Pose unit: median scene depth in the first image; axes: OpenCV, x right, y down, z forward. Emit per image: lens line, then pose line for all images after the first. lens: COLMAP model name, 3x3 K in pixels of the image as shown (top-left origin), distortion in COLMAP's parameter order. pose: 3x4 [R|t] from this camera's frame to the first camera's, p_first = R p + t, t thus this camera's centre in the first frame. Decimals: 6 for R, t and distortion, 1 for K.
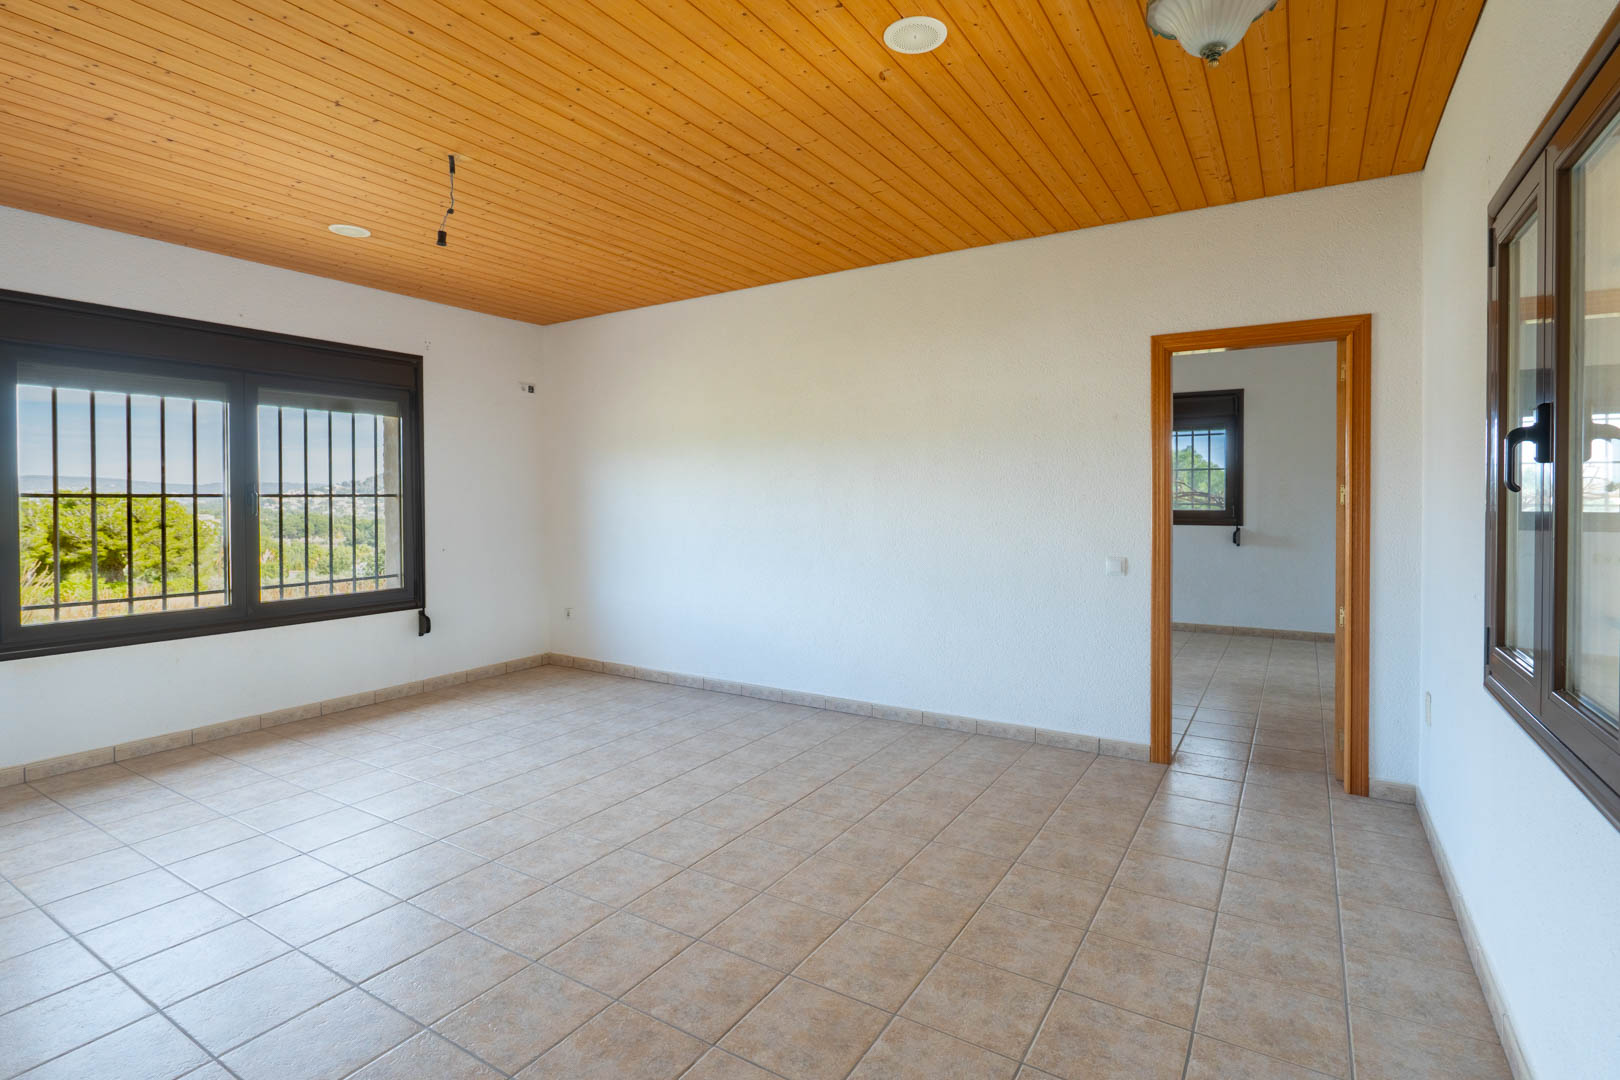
lens RADIAL K [[787.0, 0, 811.3], [0, 787.0, 506.9], [0, 0, 1]] dist [-0.003786, 0.000416]
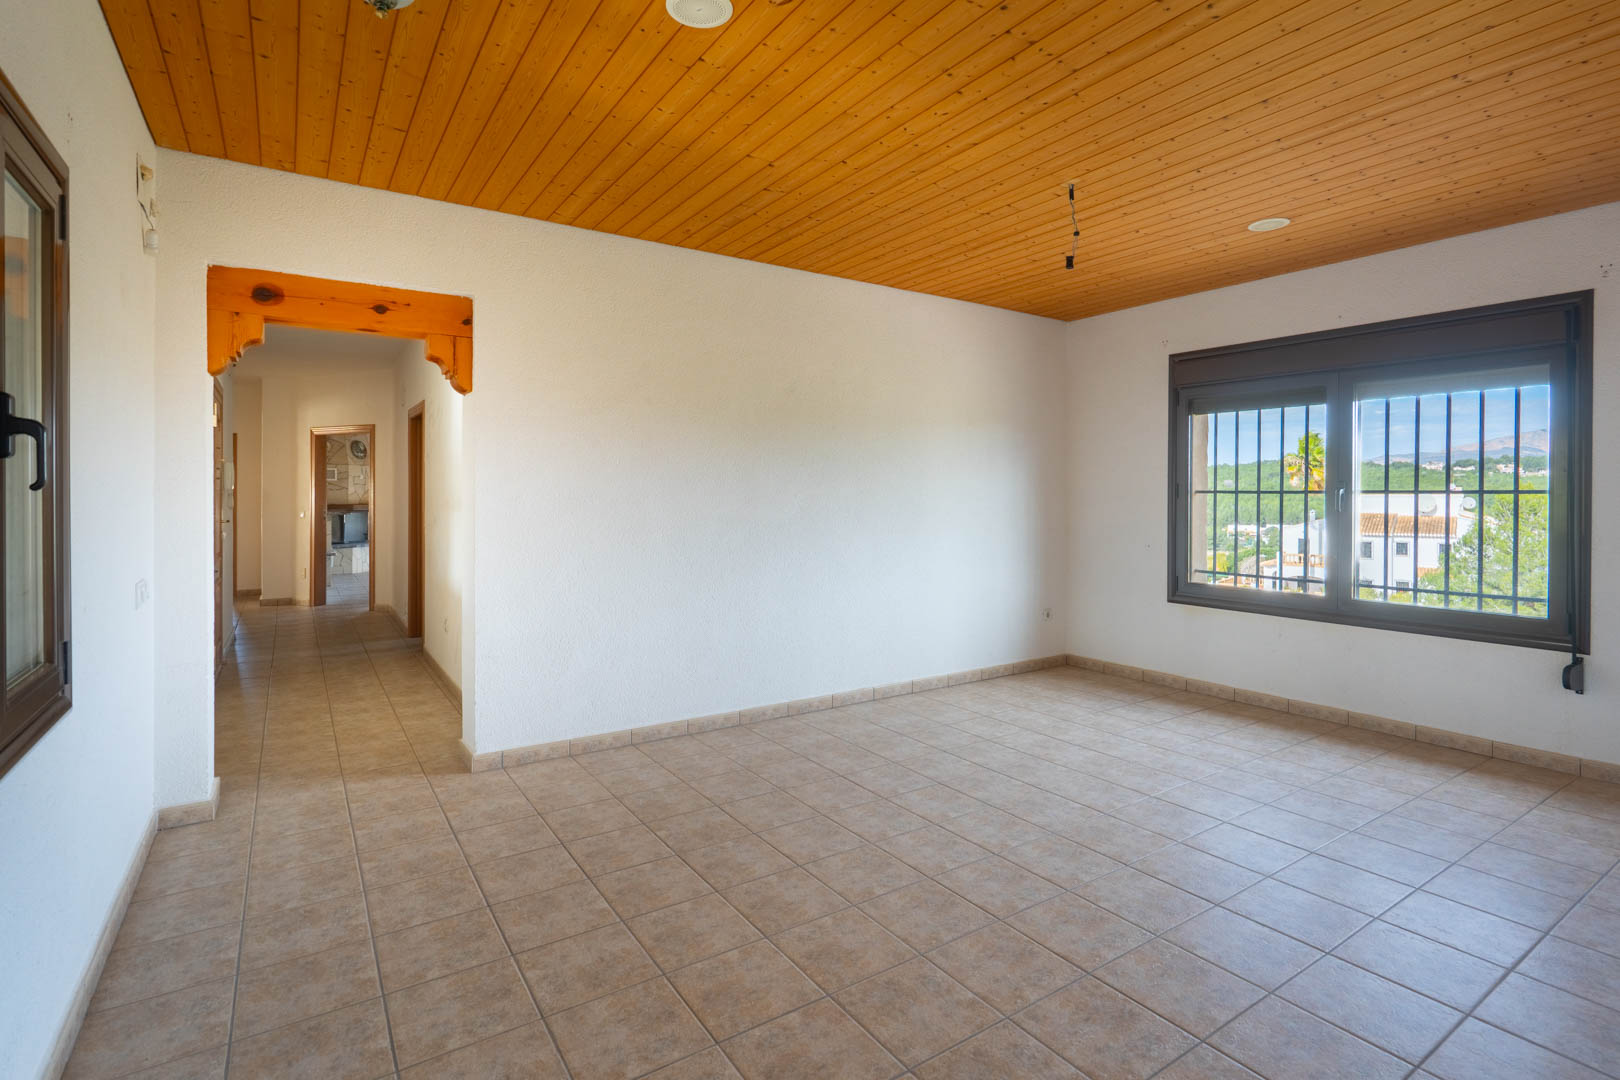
lens RADIAL K [[779.0, 0, 810.1], [0, 779.0, 497.6], [0, 0, 1]] dist [-0.009995, -0.000262]
pose [[-0.411953, 0.006492, -0.911182, 0.719603], [-0.012334, 0.999843, 0.012700, -0.017374], [0.911121, 0.016470, -0.411809, 1.169862]]
